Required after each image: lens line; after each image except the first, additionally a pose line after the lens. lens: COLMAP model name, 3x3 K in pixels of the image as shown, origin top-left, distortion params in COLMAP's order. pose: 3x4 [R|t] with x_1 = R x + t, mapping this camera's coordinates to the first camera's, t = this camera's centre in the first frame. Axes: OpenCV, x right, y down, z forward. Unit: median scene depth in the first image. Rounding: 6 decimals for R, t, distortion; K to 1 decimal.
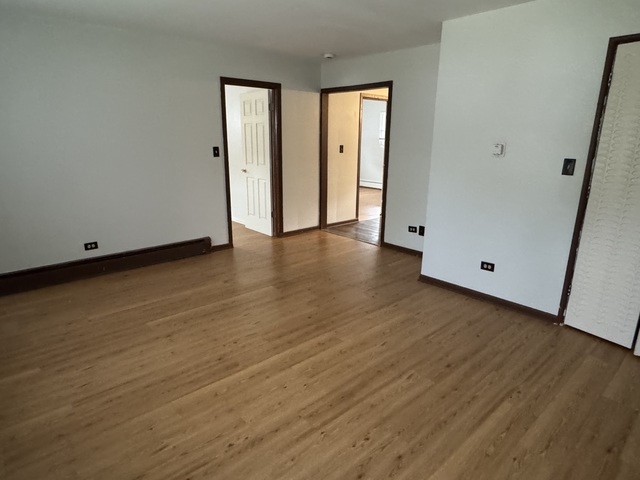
lens RADIAL K [[389.3, 0, 318.6], [0, 389.3, 239.6], [0, 0, 1]] dist [0.002281, 0.000379]
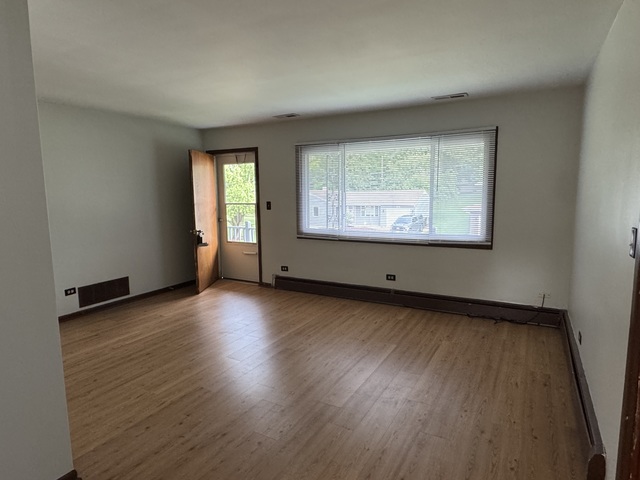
lens RADIAL K [[389.3, 0, 320.4], [0, 389.3, 239.6], [0, 0, 1]] dist [0.002281, 0.000379]
pose [[-0.947352, 0.039334, -0.317769, 0.173153], [-0.083342, 0.927928, 0.363324, -0.591304], [0.309157, 0.370679, -0.875796, 2.190094]]
